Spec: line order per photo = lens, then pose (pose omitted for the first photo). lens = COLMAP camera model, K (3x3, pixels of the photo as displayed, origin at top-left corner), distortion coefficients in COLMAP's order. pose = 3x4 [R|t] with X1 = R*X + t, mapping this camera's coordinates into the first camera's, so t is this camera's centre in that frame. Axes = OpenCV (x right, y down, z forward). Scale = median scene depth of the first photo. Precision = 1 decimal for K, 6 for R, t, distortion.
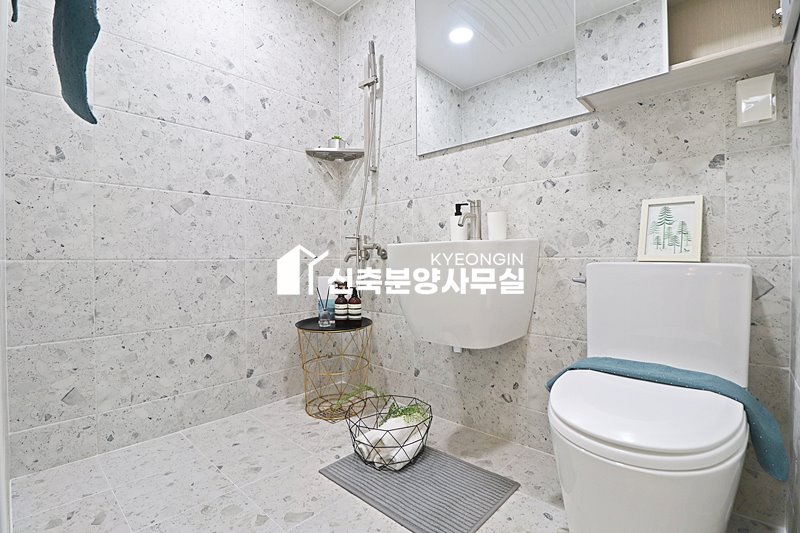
lens RADIAL K [[370.0, 0, 399.0], [0, 370.0, 268.5], [0, 0, 1]] dist [-0.001828, -0.006982]
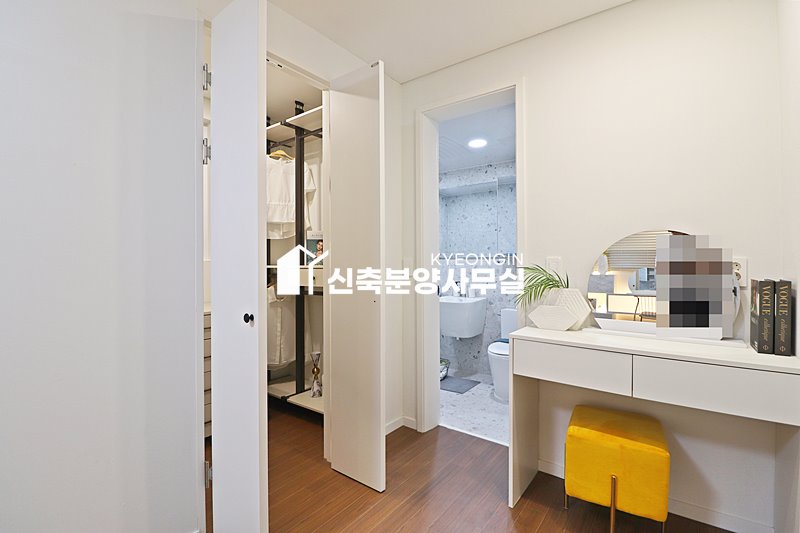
lens RADIAL K [[370.0, 0, 403.3], [0, 370.0, 269.8], [0, 0, 1]] dist [-0.001828, -0.006982]
pose [[0.993502, 0.002399, 0.113791, -0.547642], [-0.000862, 0.999908, -0.013559, -0.246763], [-0.113813, 0.013373, 0.993412, -1.650370]]
